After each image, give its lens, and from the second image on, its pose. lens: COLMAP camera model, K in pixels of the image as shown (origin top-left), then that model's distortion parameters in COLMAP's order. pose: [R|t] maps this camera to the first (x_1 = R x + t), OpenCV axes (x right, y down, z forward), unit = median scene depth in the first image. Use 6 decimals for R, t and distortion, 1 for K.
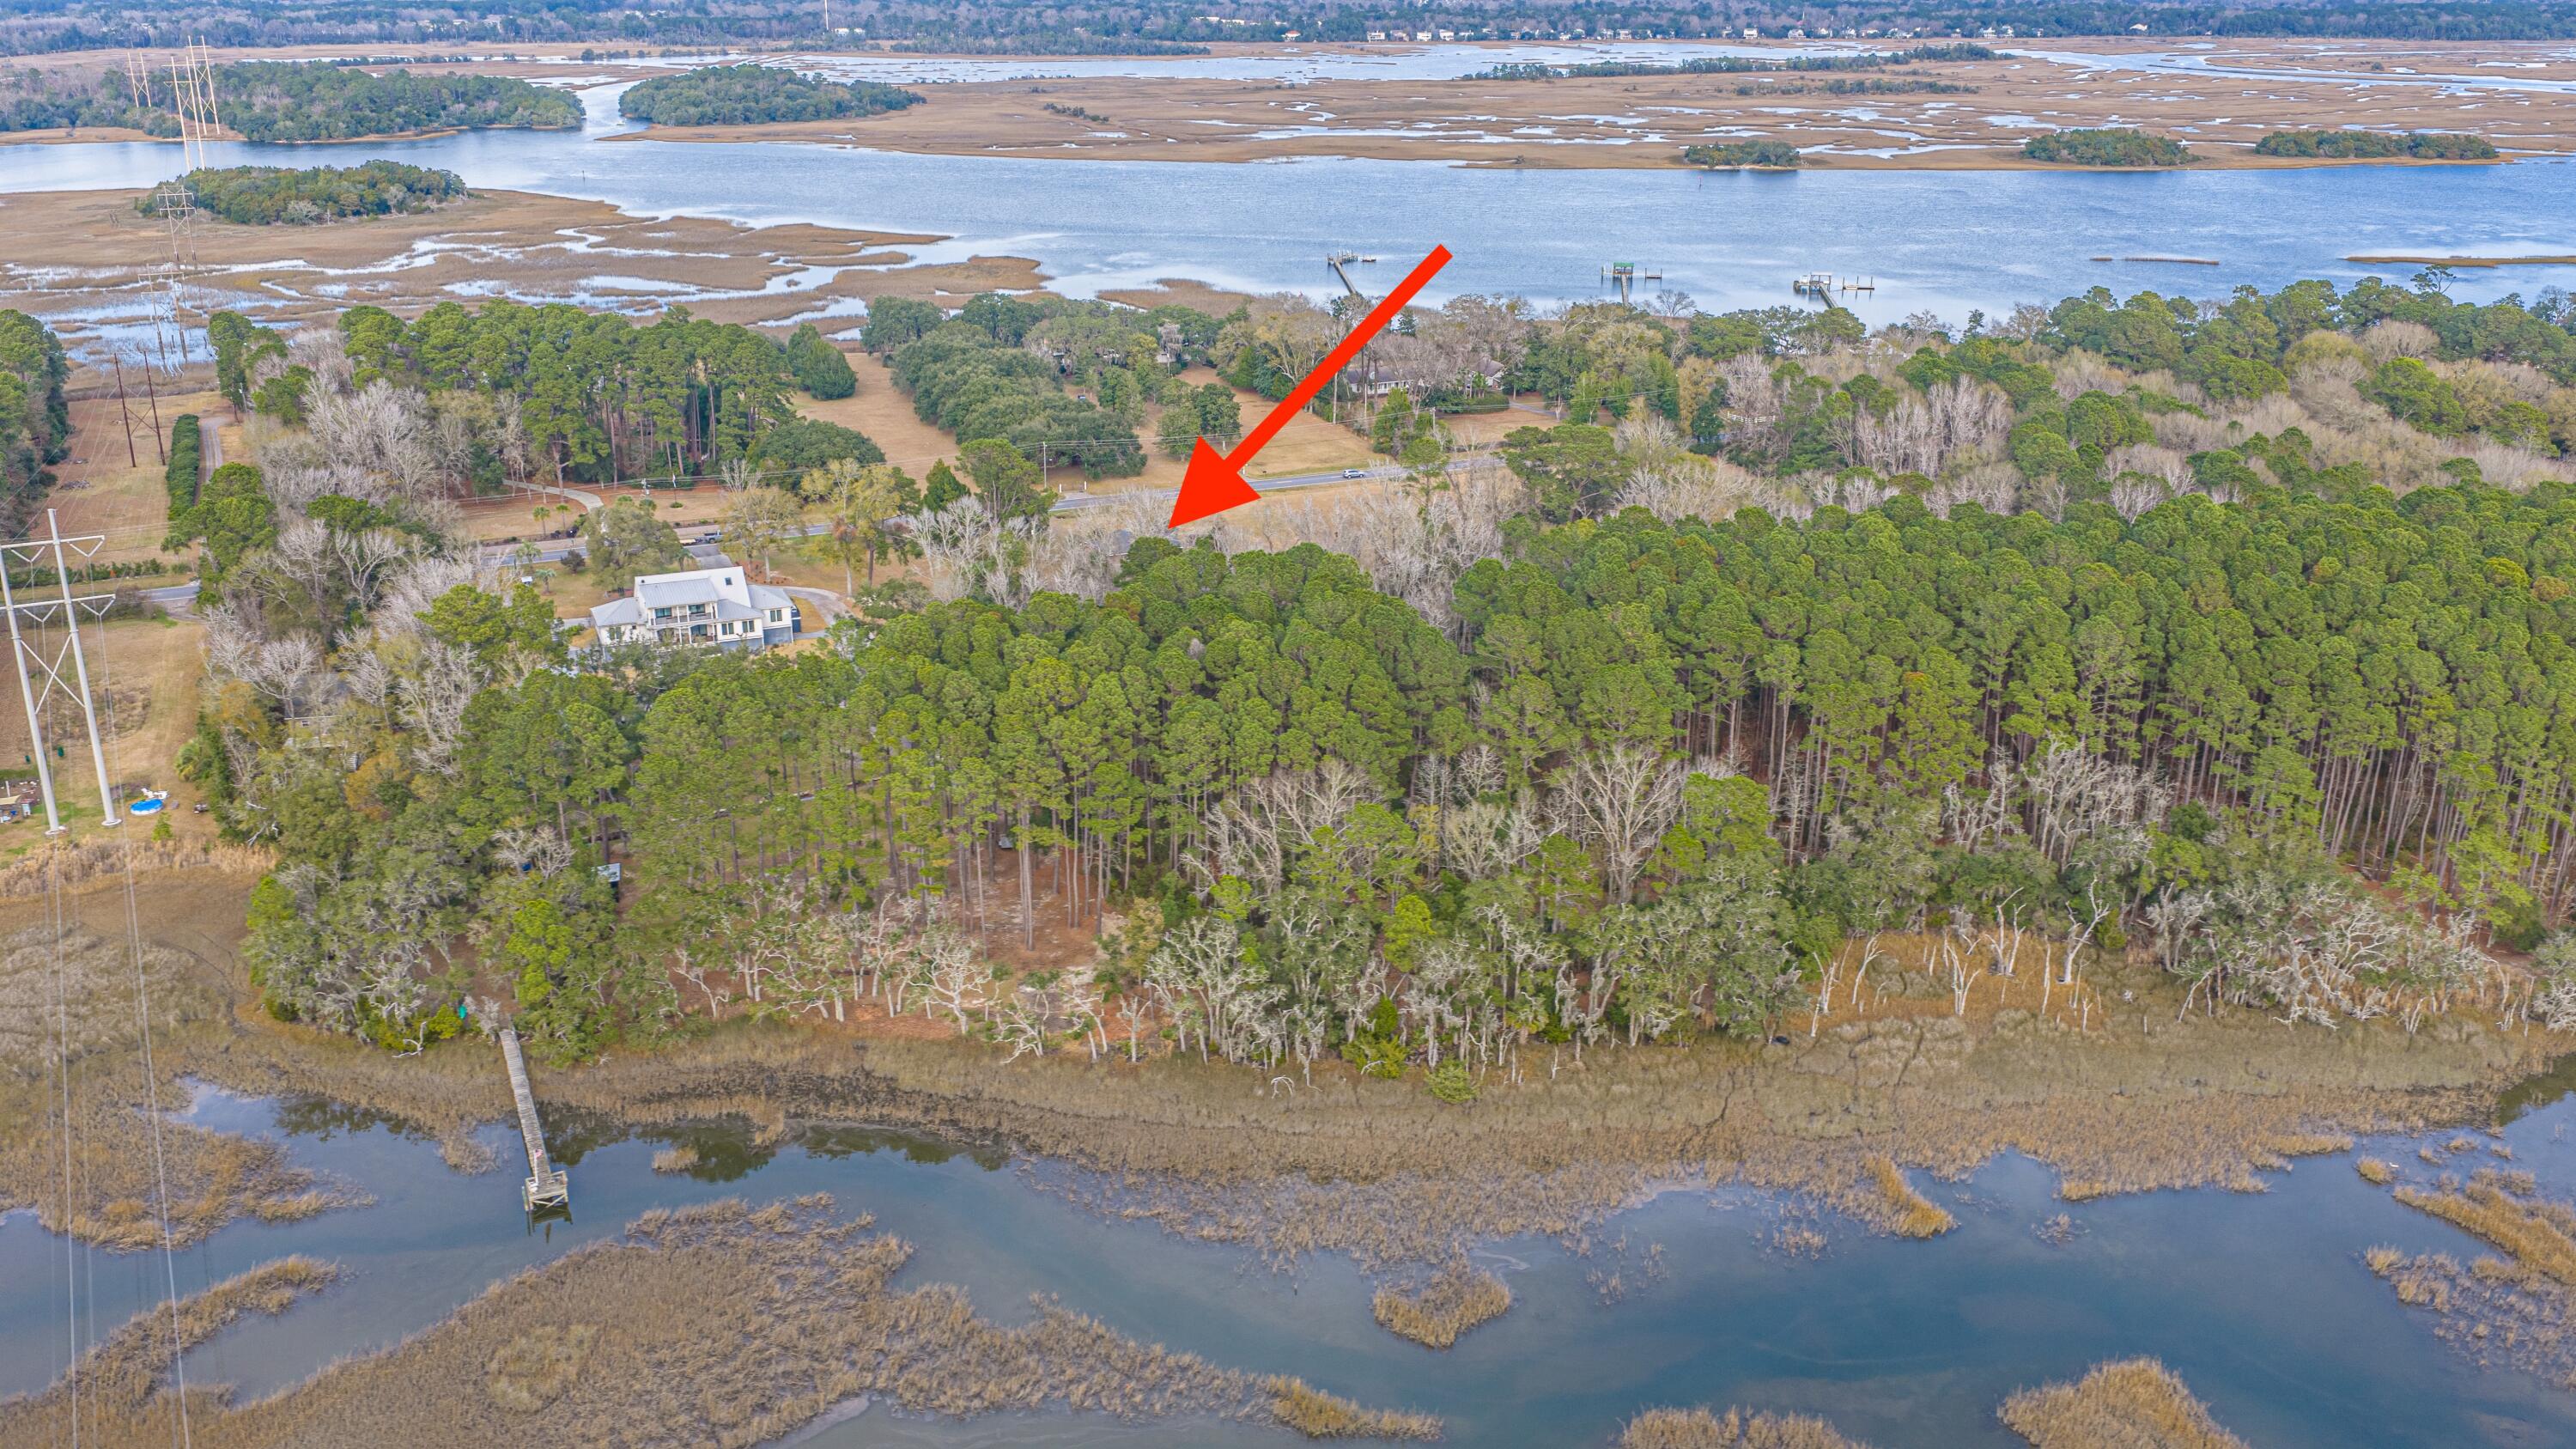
lens RADIAL K [[2142.4, 0, 1288.9], [0, 2142.4, 732.8], [0, 0, 1]] dist [0.026835, -0.054054]
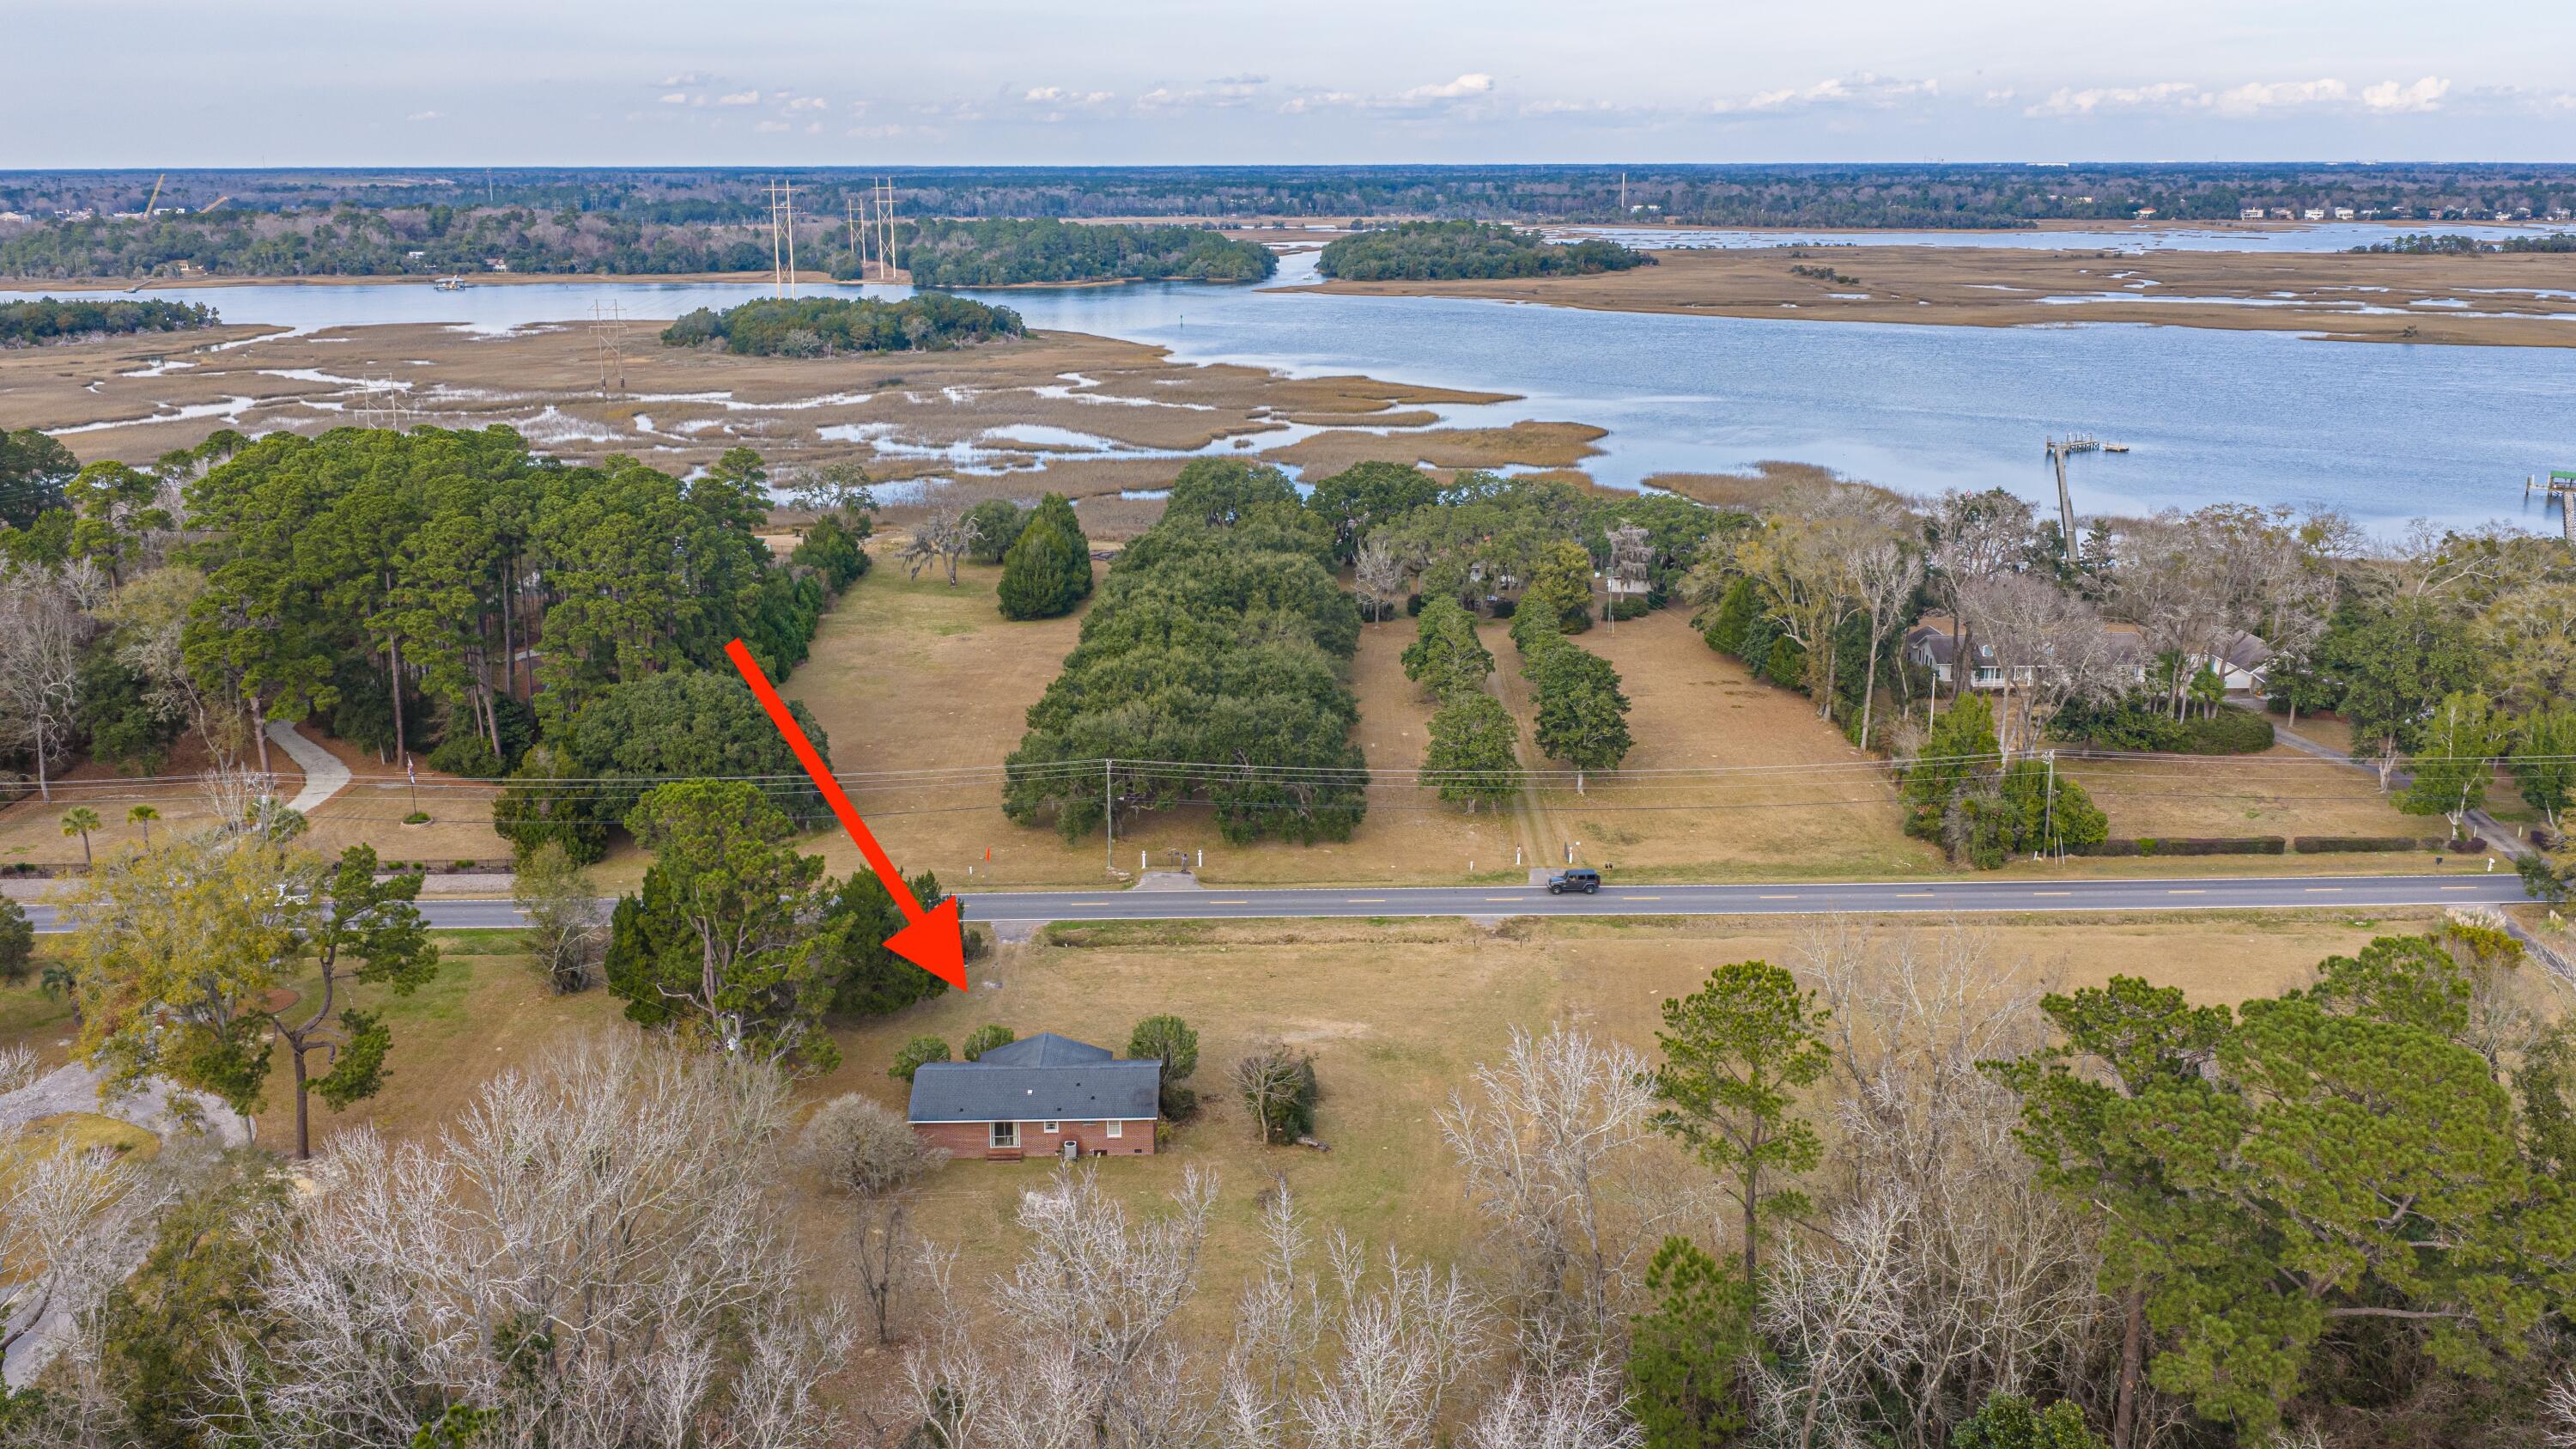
lens RADIAL K [[2142.4, 0, 1282.3], [0, 2142.4, 716.0], [0, 0, 1]] dist [0.026835, -0.054054]
pose [[0.926190, 0.090419, -0.366056, 0.044056], [-0.124707, 0.989644, -0.071084, -0.058552], [0.355838, 0.111487, 0.927874, 0.292687]]
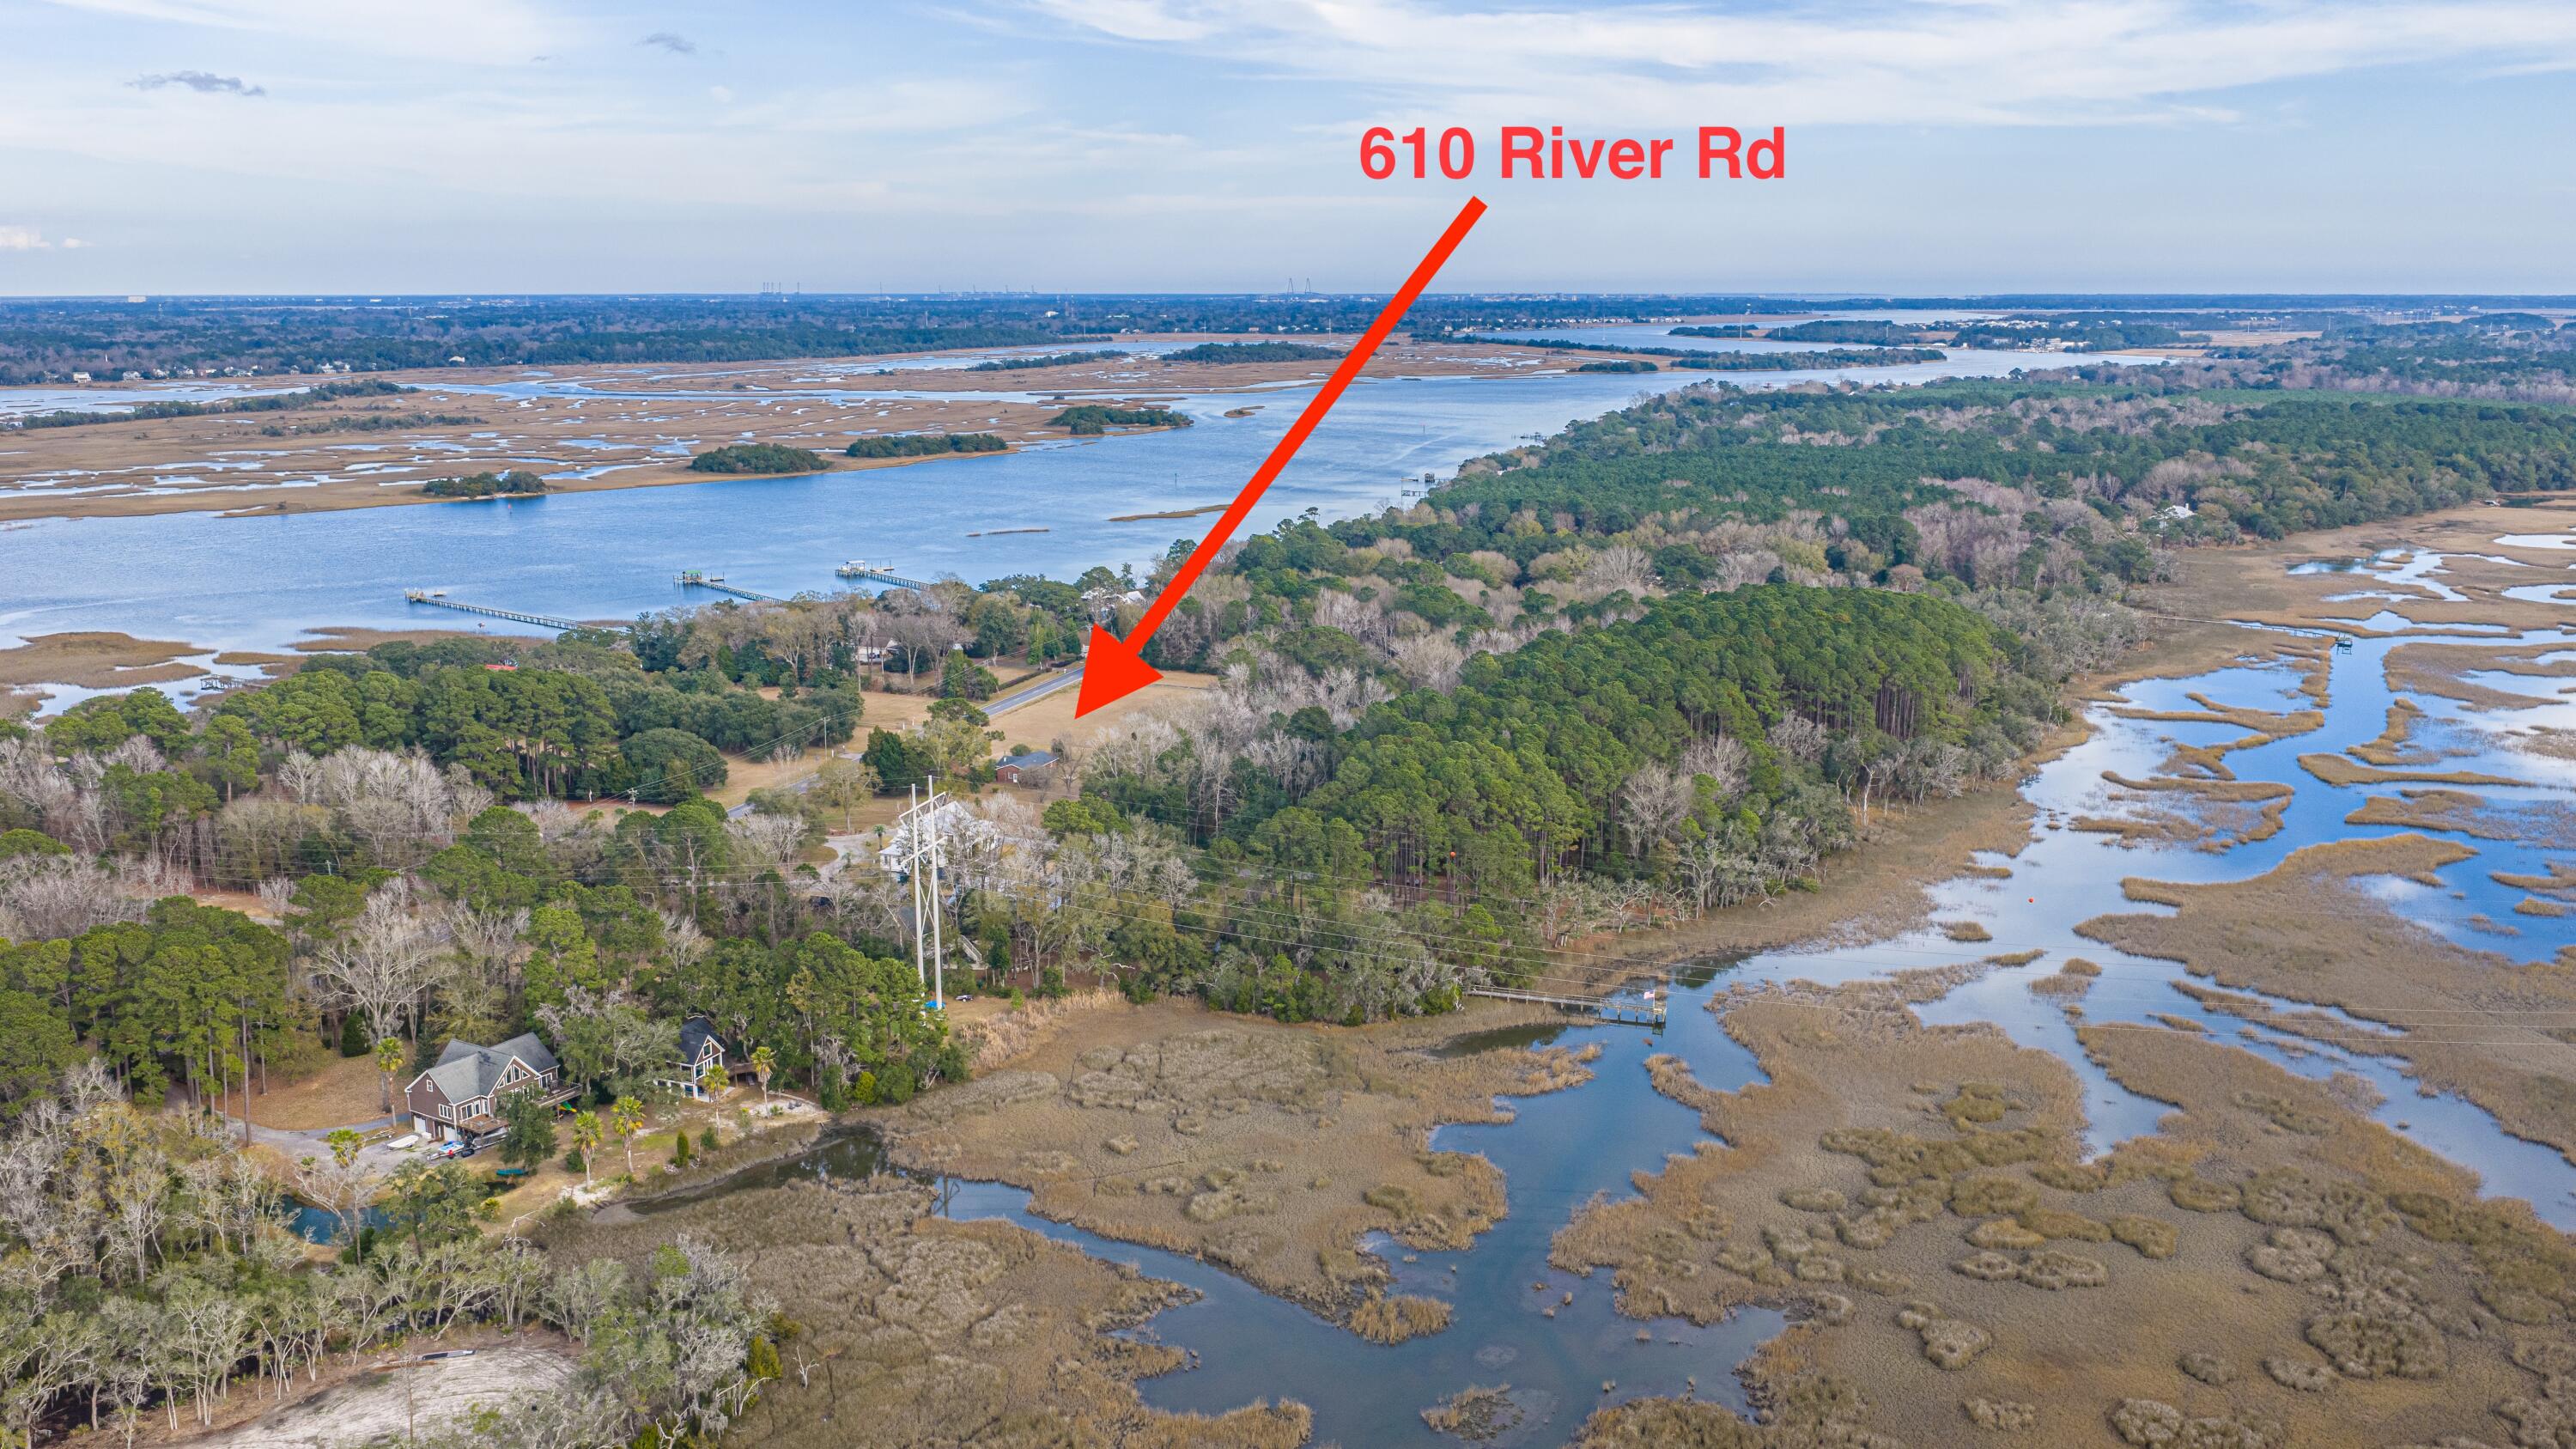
lens RADIAL K [[2142.4, 0, 1296.0], [0, 2142.4, 700.1], [0, 0, 1]] dist [0.026835, -0.054054]
pose [[0.676761, -0.143902, 0.722002, -0.415773], [0.254674, 0.965923, -0.046199, -0.009037], [-0.690750, 0.215141, 0.690347, -0.027727]]
